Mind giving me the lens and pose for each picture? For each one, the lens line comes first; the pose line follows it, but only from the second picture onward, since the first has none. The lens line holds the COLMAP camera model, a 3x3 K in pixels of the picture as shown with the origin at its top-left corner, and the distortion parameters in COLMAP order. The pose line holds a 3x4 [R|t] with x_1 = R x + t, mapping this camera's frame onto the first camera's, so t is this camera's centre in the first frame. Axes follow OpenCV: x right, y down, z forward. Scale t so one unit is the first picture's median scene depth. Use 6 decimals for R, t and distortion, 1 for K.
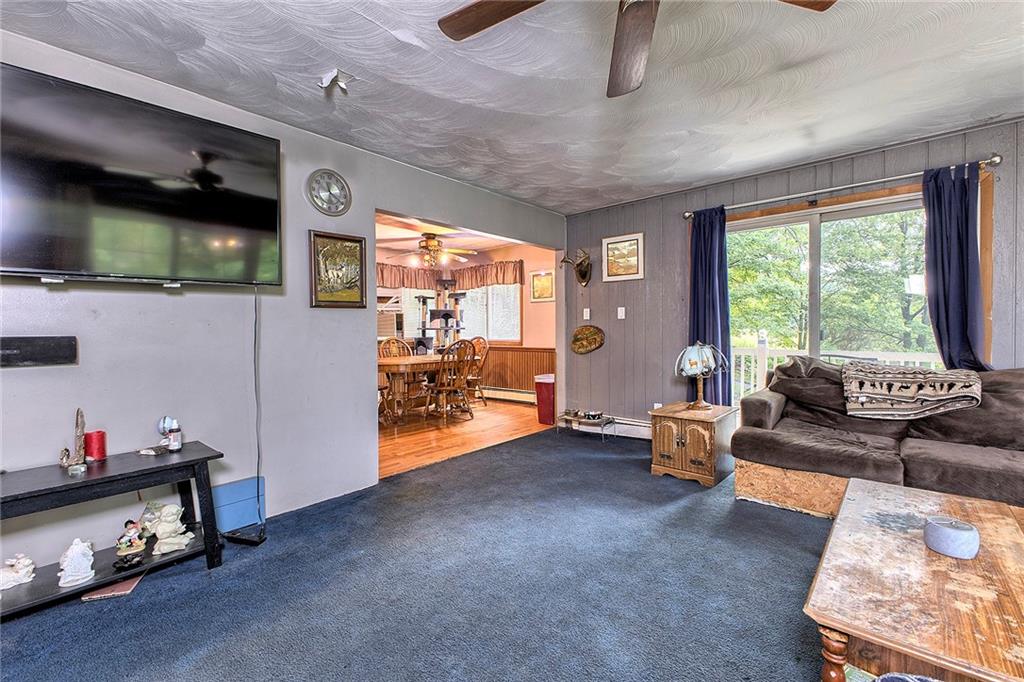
lens RADIAL K [[441.8, 0, 513.5], [0, 441.8, 336.7], [0, 0, 1]] dist [-0.002203, -0.000450]
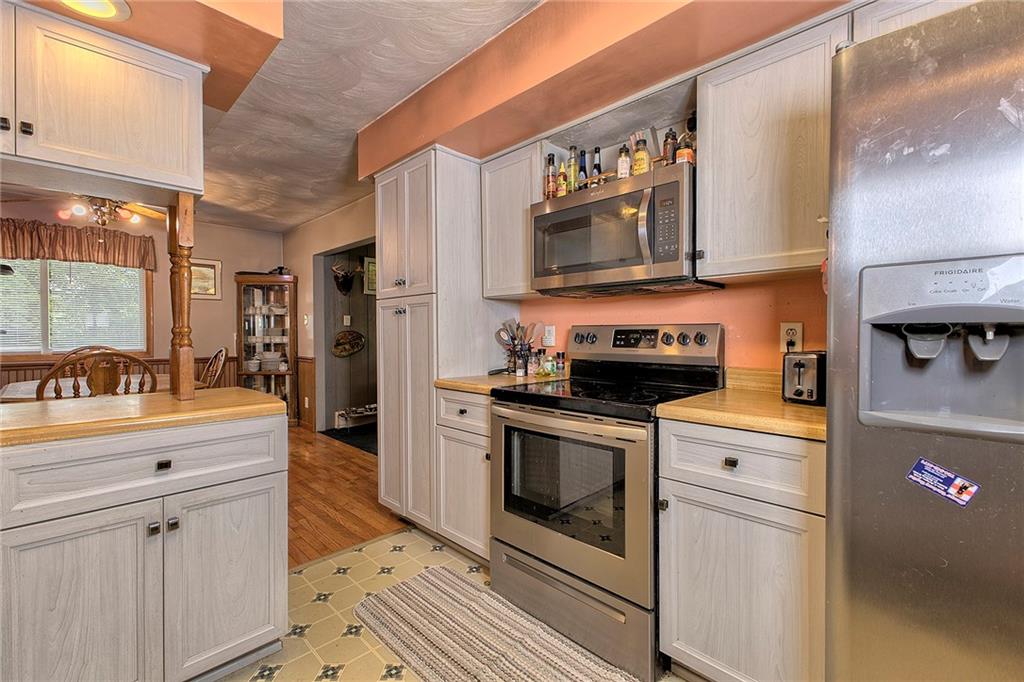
lens RADIAL K [[441.8, 0, 513.5], [0, 441.8, 336.7], [0, 0, 1]] dist [-0.002203, -0.000450]
pose [[0.063179, -0.001537, 0.998001, -0.606716], [0.015498, 0.999880, 0.000558, -0.003574], [-0.997882, 0.015432, 0.063196, 0.346153]]
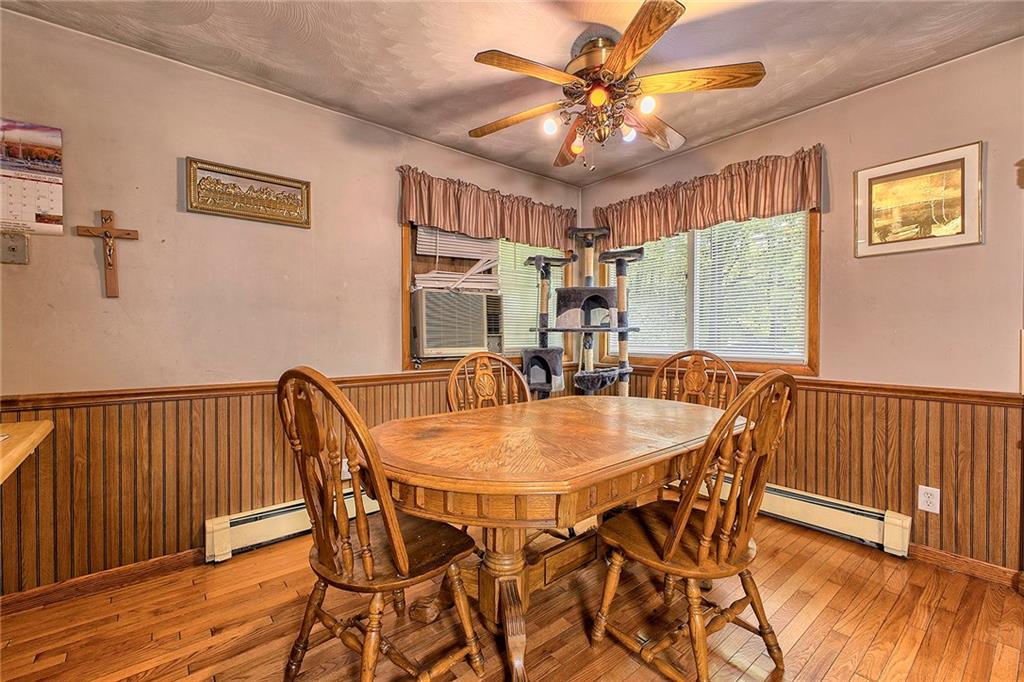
lens RADIAL K [[441.8, 0, 513.5], [0, 441.8, 336.7], [0, 0, 1]] dist [-0.002203, -0.000450]
pose [[0.987081, 0.006878, -0.160077, -0.162693], [-0.007927, 0.999951, -0.005921, -0.008041], [0.160028, 0.007113, 0.987087, 0.547622]]
